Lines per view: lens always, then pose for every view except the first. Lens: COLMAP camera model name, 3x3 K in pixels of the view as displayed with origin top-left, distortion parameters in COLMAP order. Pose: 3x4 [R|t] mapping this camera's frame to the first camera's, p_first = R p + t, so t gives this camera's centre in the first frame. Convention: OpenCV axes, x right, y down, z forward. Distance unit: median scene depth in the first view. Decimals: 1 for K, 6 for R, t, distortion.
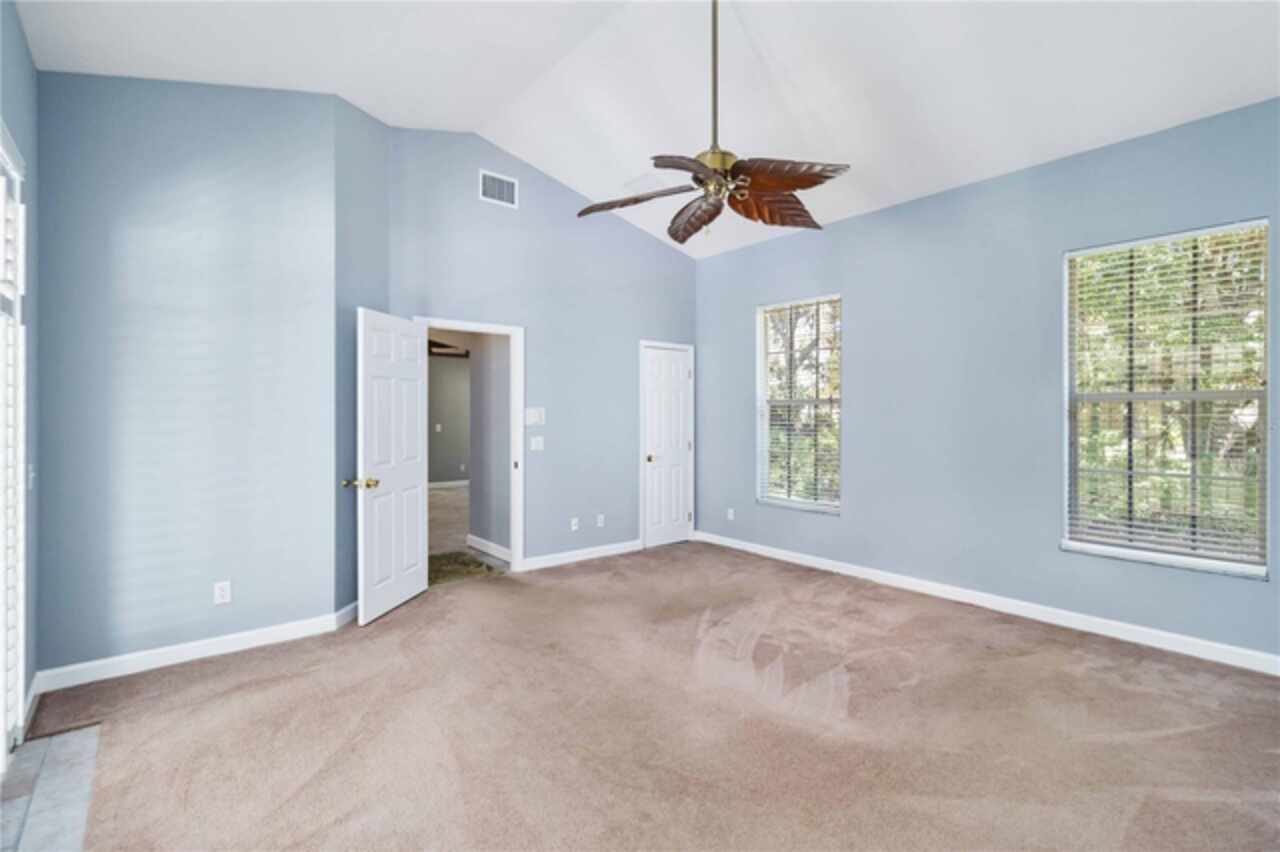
lens RADIAL K [[603.3, 0, 641.2], [0, 603.3, 415.9], [0, 0, 1]] dist [0.000496, 0.000363]
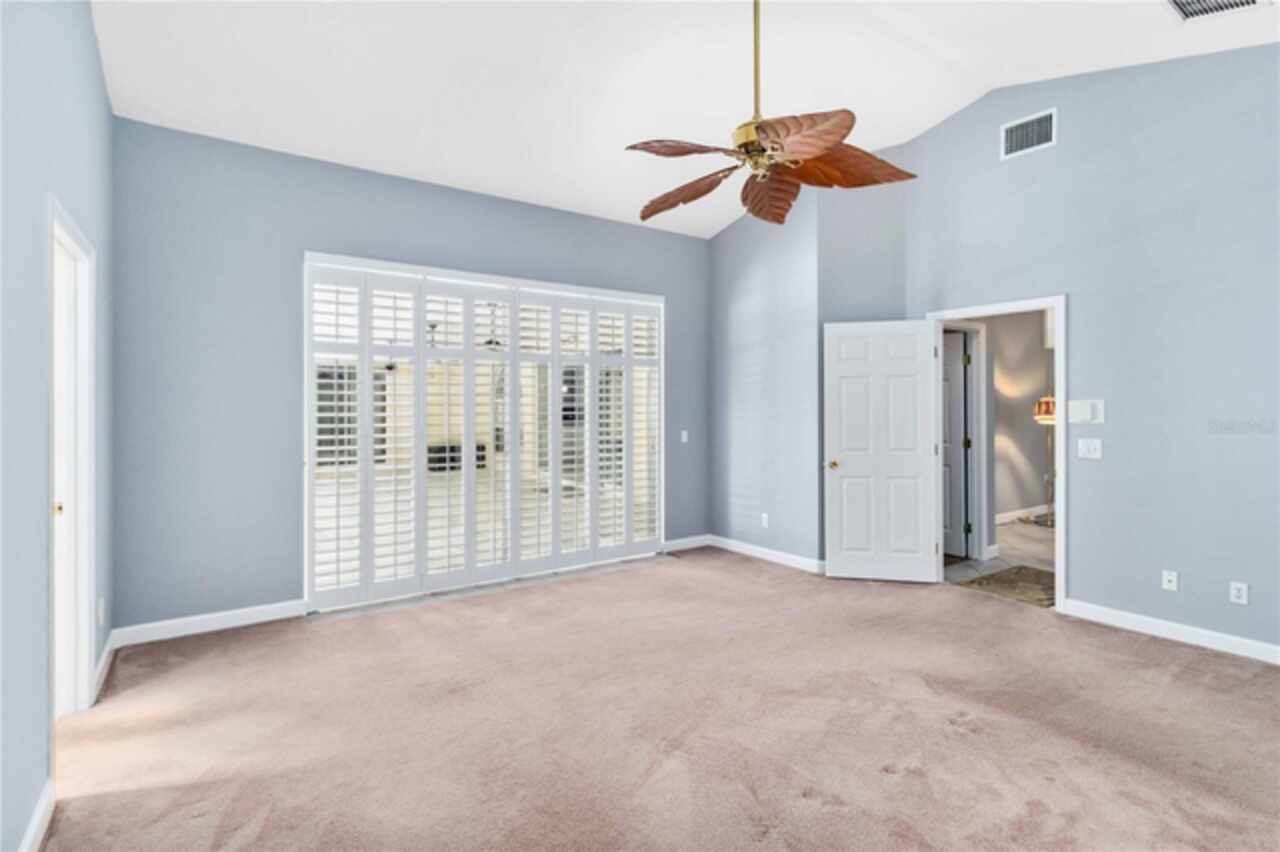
lens RADIAL K [[609.8, 0, 640.5], [0, 609.8, 402.7], [0, 0, 1]] dist [0.000098, 0.000064]
pose [[-0.065474, -0.004561, -0.997844, 0.680270], [0.000102, 0.999990, -0.004577, -0.006810], [0.997854, -0.000401, -0.065473, 0.572837]]
